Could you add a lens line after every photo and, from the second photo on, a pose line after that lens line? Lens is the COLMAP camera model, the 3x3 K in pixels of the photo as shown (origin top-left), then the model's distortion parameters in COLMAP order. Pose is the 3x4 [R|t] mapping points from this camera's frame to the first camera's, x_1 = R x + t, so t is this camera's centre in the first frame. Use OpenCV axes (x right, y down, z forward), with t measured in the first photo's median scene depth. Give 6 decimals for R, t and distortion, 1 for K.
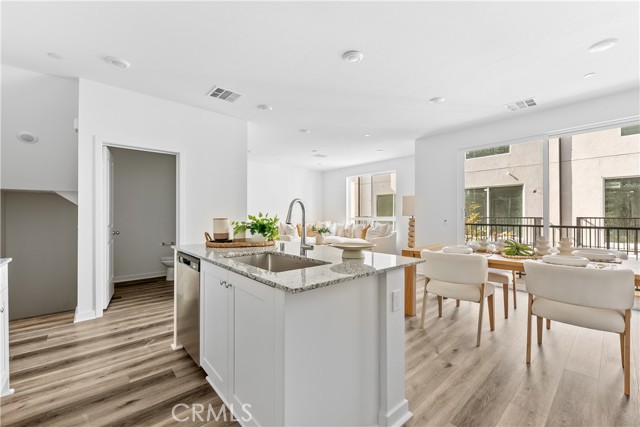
lens RADIAL K [[262.4, 0, 320.1], [0, 262.4, 214.6], [0, 0, 1]] dist [-0.001303, -0.000132]
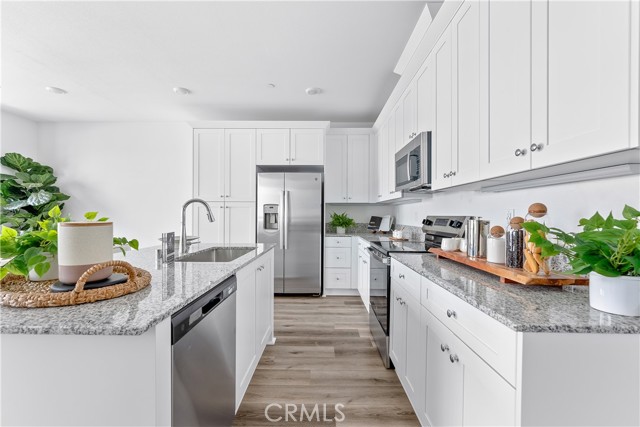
lens RADIAL K [[264.2, 0, 320.8], [0, 264.2, 215.4], [0, 0, 1]] dist [-0.001340, -0.000074]
pose [[-0.741163, -0.003898, 0.671314, -0.347801], [-0.005890, 0.999982, -0.000696, 0.001122], [-0.671300, -0.004470, -0.741172, 0.423159]]
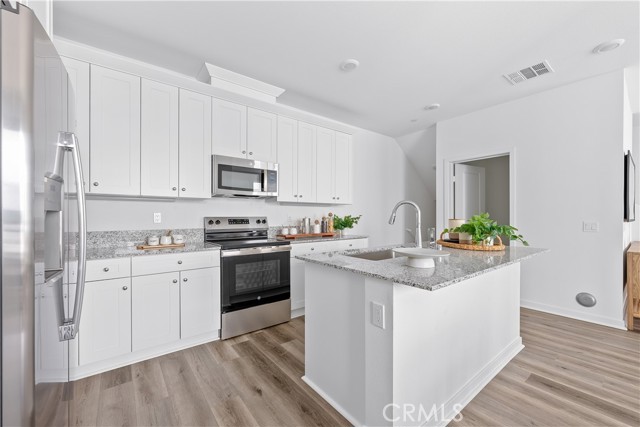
lens RADIAL K [[259.4, 0, 320.2], [0, 259.4, 215.7], [0, 0, 1]] dist [-0.001114, -0.000116]
pose [[-0.063906, 0.000914, -0.997955, 0.281762], [0.003875, 0.999992, 0.000668, -0.001089], [0.997948, -0.003824, -0.063909, 0.208915]]
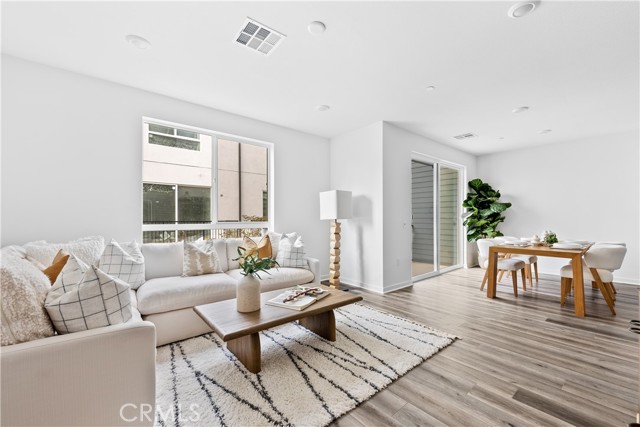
lens RADIAL K [[264.2, 0, 320.8], [0, 264.2, 215.4], [0, 0, 1]] dist [-0.001340, -0.000074]
pose [[0.025073, 0.012822, 0.999603, -0.368257], [-0.001715, 0.999917, -0.012783, 0.003453], [-0.999684, -0.001394, 0.025093, 1.015697]]
